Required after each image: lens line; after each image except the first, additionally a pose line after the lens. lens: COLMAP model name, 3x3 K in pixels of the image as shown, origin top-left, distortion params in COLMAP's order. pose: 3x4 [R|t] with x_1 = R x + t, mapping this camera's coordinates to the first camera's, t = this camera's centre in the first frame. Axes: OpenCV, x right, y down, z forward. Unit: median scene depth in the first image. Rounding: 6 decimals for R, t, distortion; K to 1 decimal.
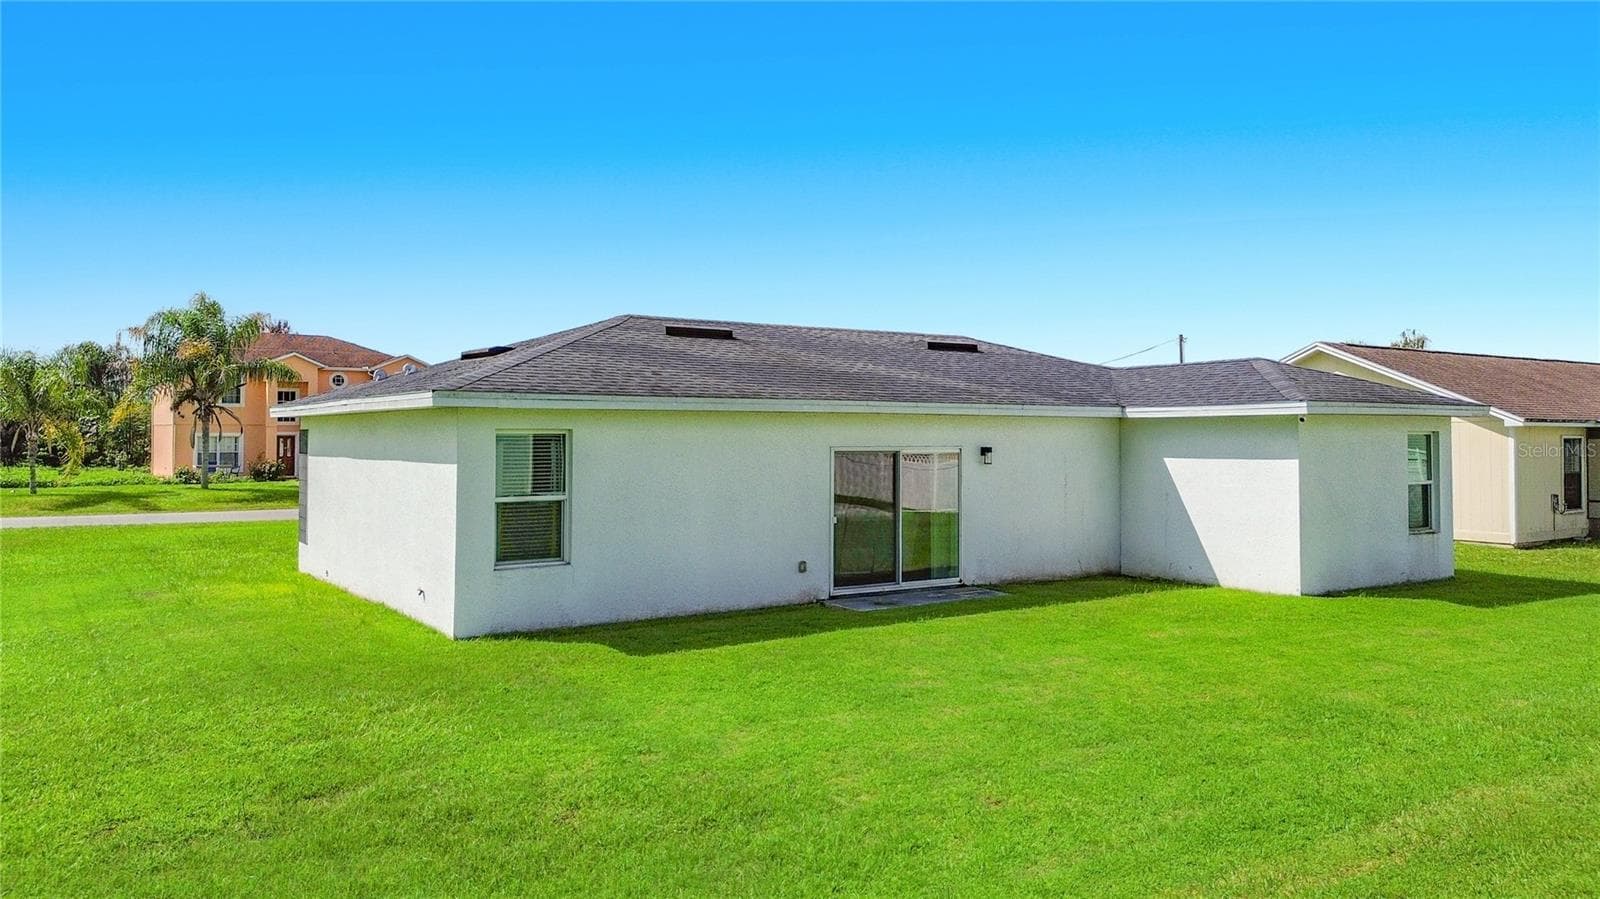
lens RADIAL K [[1151.5, 0, 800.0], [0, 1151.5, 449.5], [0, 0, 1]] dist [0.050562, -0.069420]
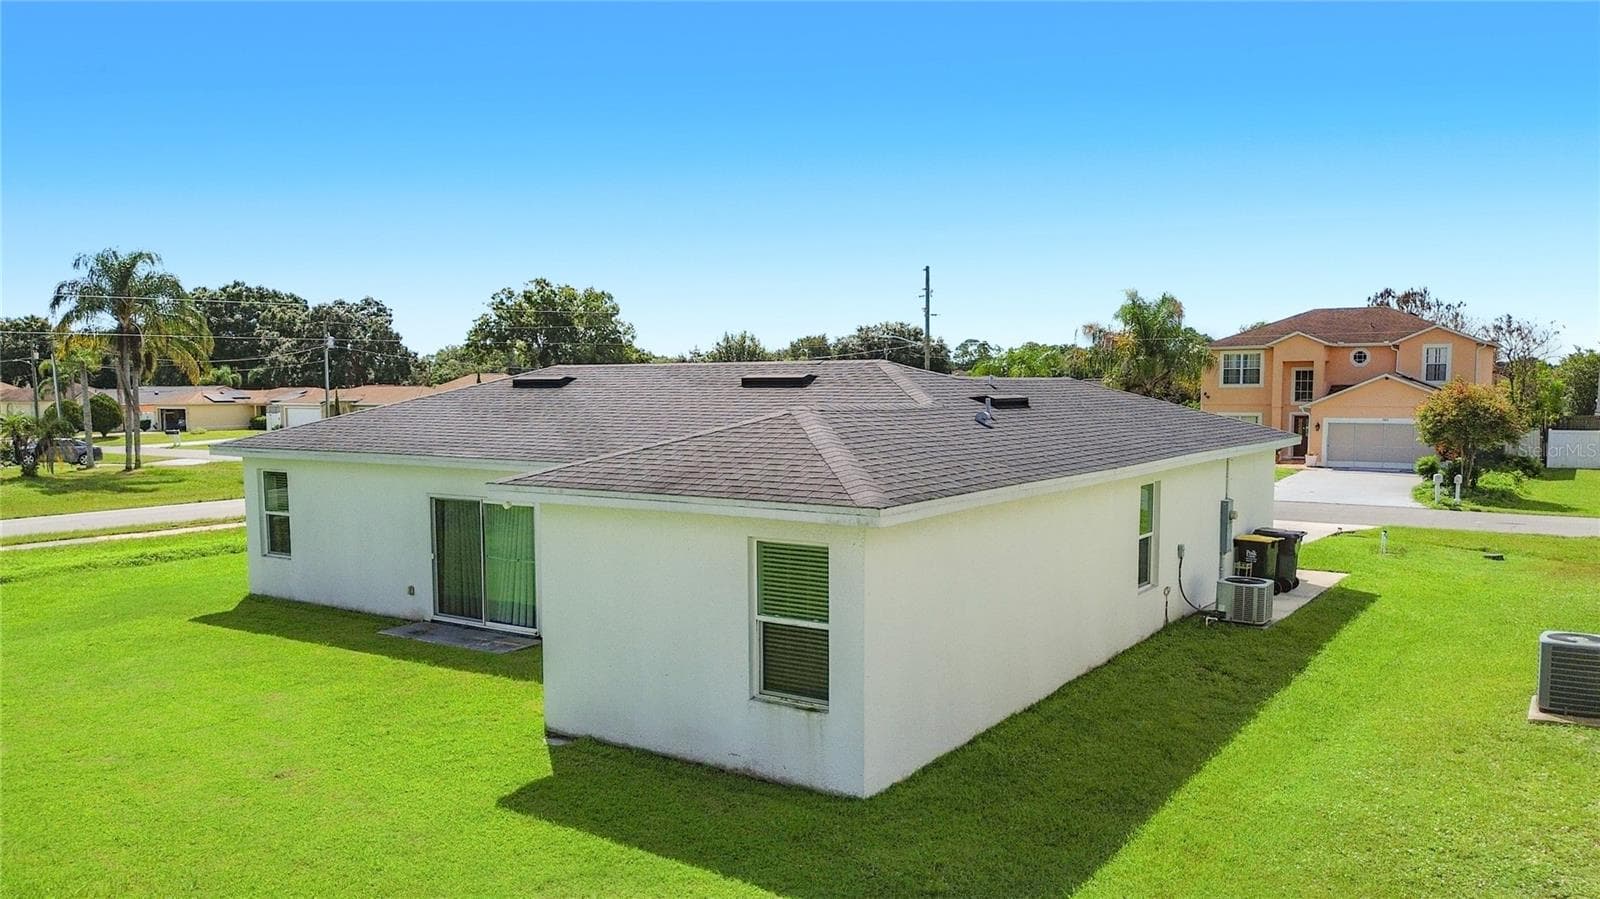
lens RADIAL K [[1175.9, 0, 804.5], [0, 1175.9, 506.4], [0, 0, 1]] dist [-0.003278, 0.003353]
pose [[0.385536, 0.091476, -0.918147, 1.226629], [-0.009082, 0.995401, 0.095360, -0.102835], [0.922648, -0.028426, 0.384594, 0.860934]]
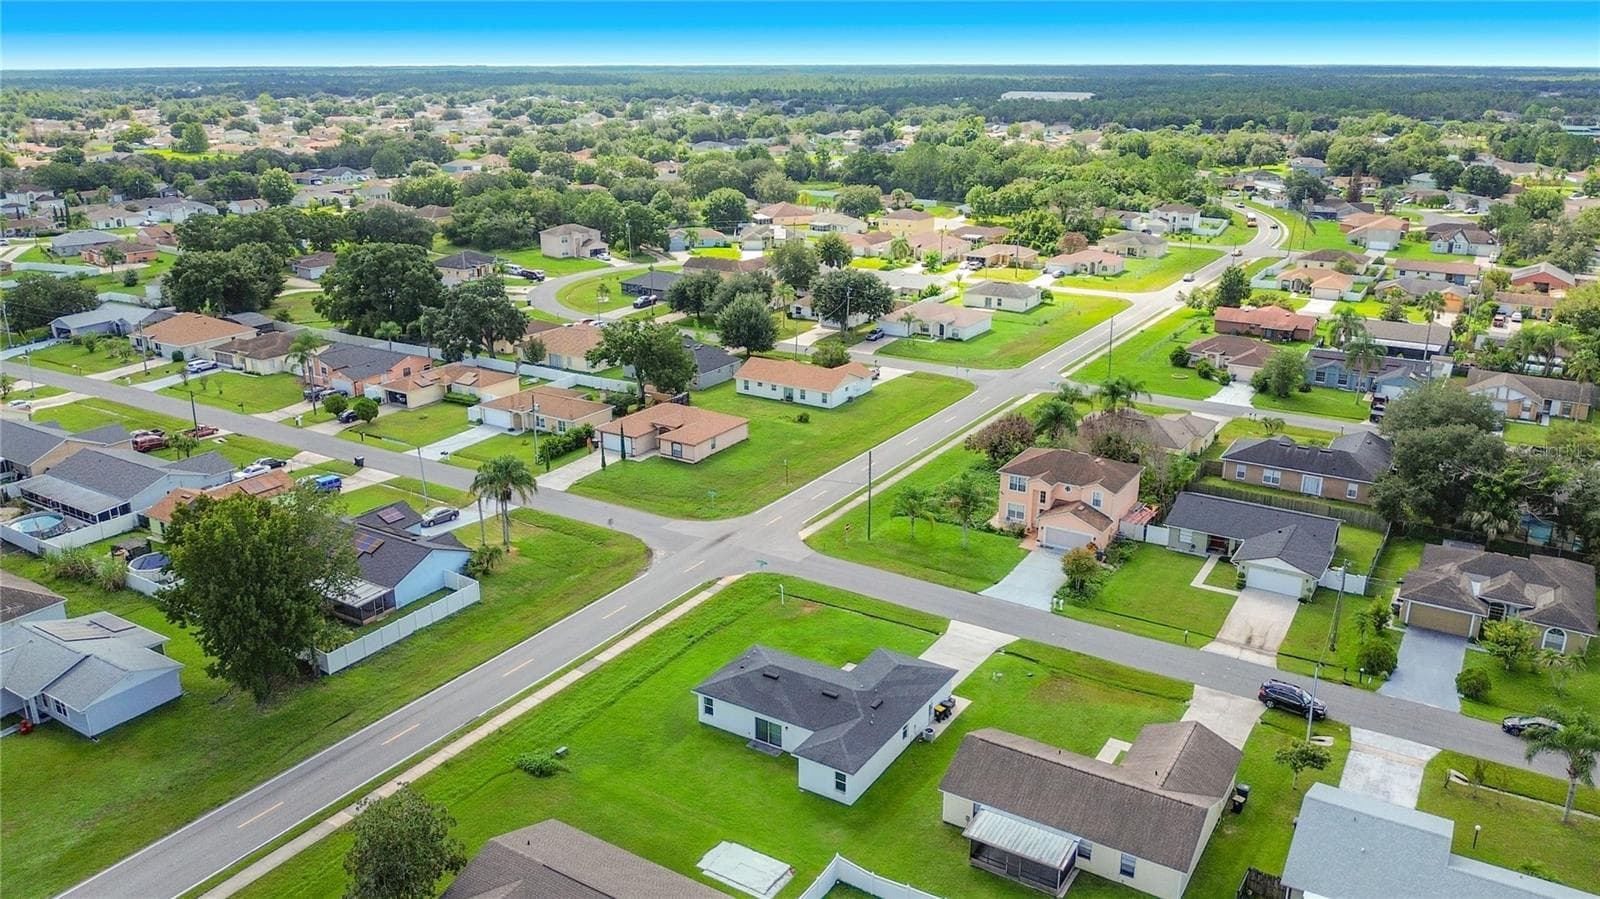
lens RADIAL K [[1151.5, 0, 800.0], [0, 1151.5, 449.5], [0, 0, 1]] dist [0.050562, -0.069420]
pose [[0.415843, 0.285141, -0.863579, 4.313788], [-0.013680, 0.951430, 0.307561, -2.778599], [0.909334, -0.116083, 0.399546, -0.811385]]
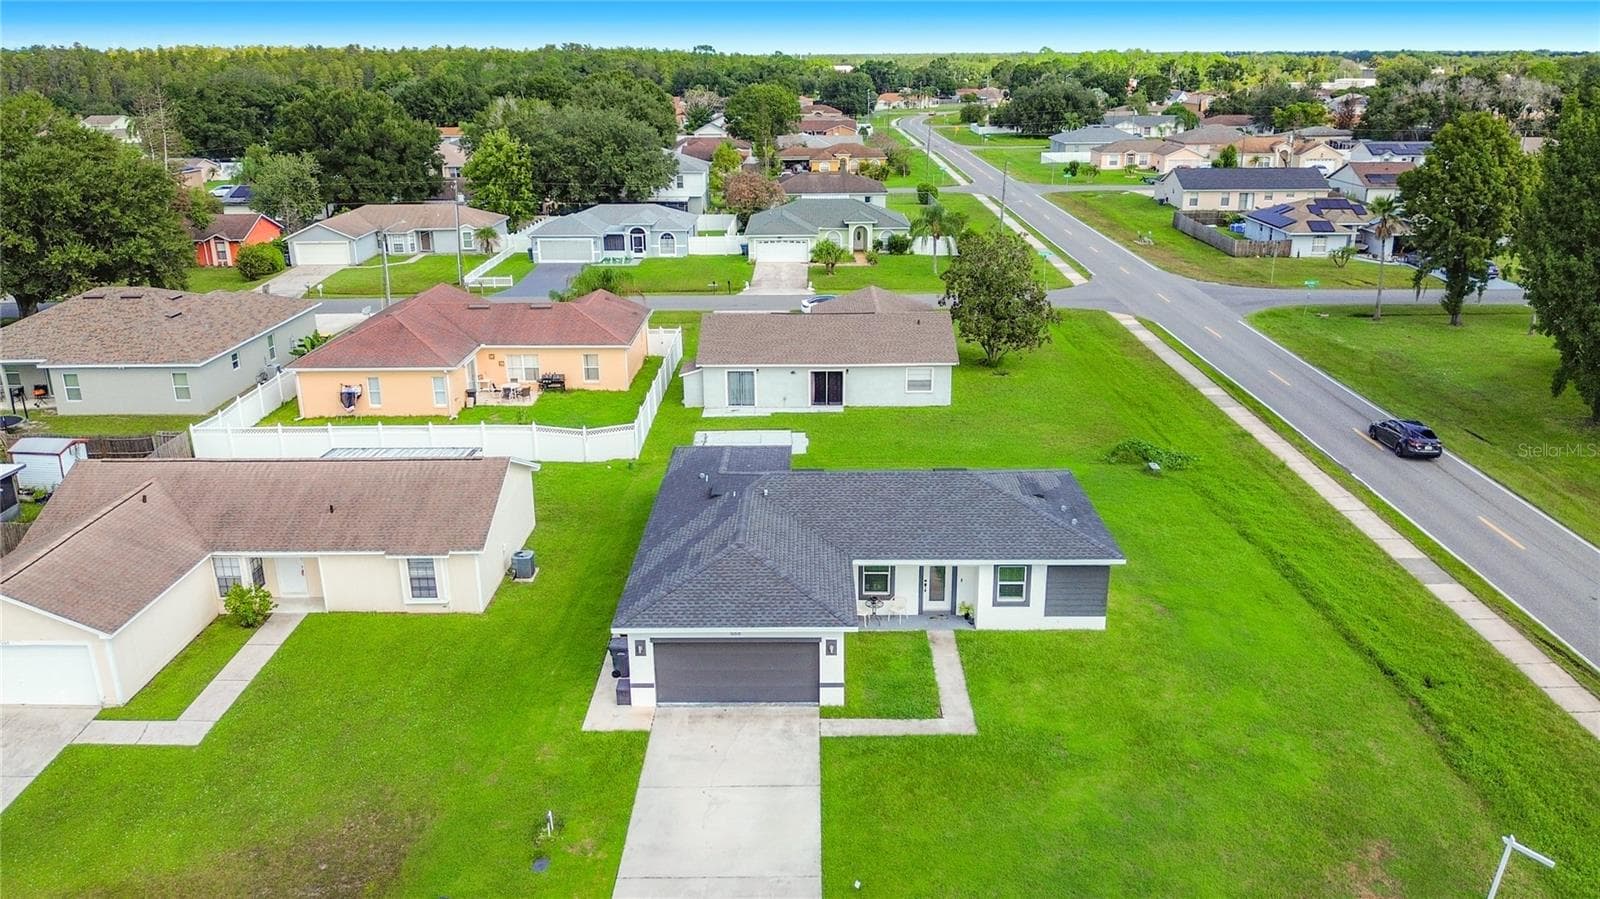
lens RADIAL K [[1180.5, 0, 800.0], [0, 1180.5, 449.5], [0, 0, 1]] dist [0.002899, -0.040492]
pose [[-0.829908, -0.175820, 0.529472, -1.211145], [0.011764, 0.943318, 0.331683, -1.043135], [-0.557777, 0.281495, -0.780798, 3.362469]]
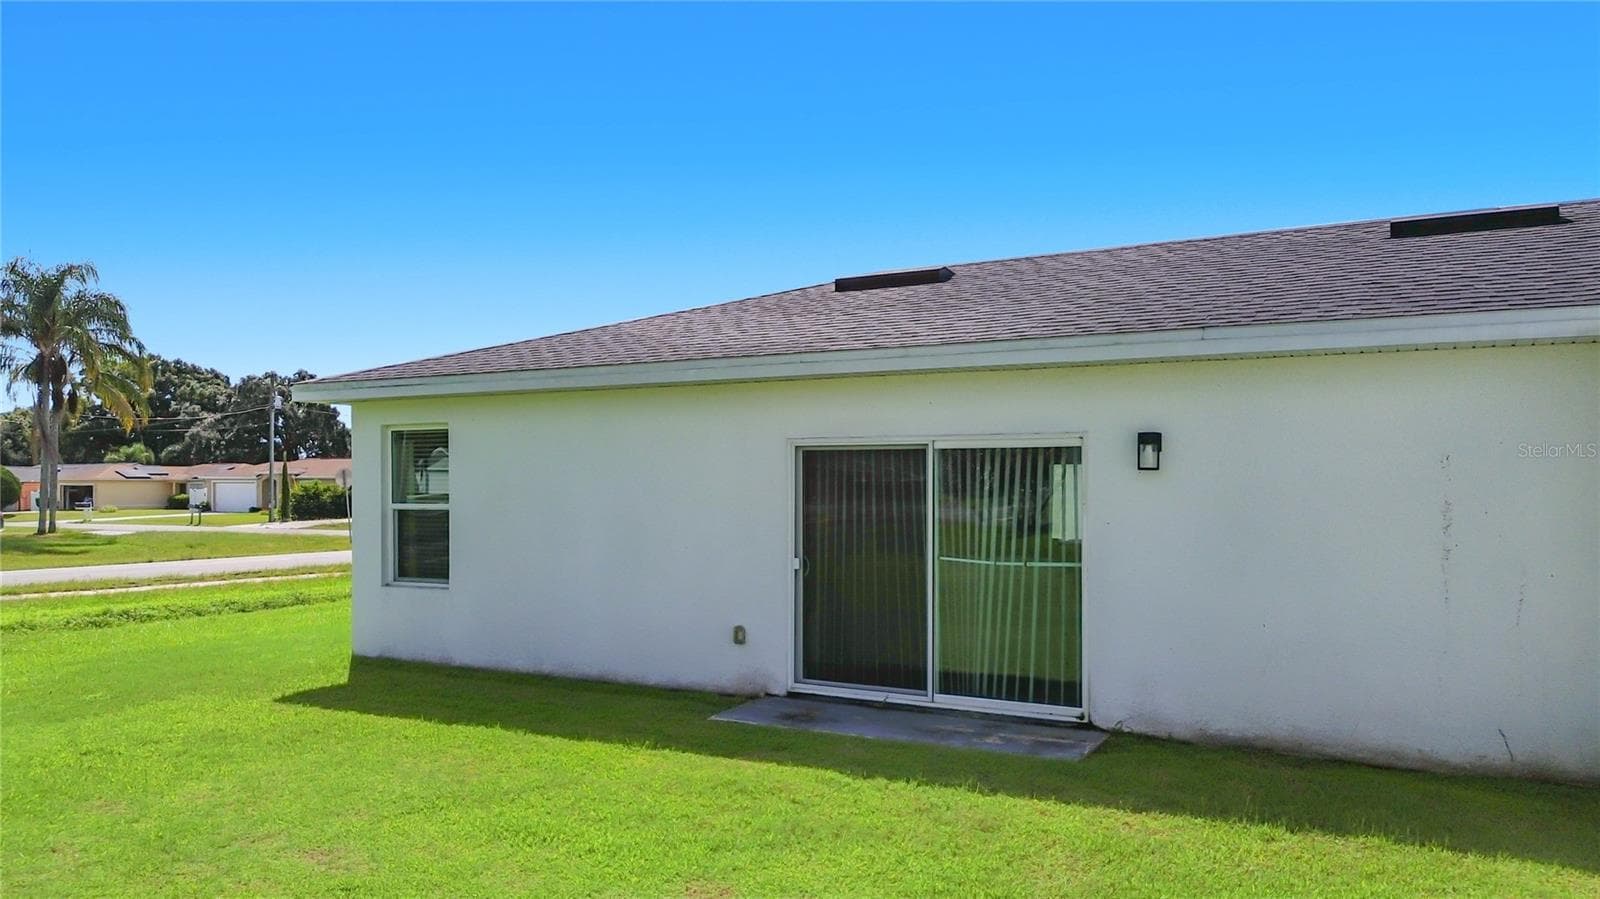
lens RADIAL K [[1163.6, 0, 778.0], [0, 1163.6, 505.5], [0, 0, 1]] dist [0.030701, -0.009562]
pose [[0.438050, 0.013367, -0.898851, 0.539494], [-0.011497, 0.999891, 0.009267, 0.025326], [0.898877, 0.006274, 0.438156, 0.706521]]
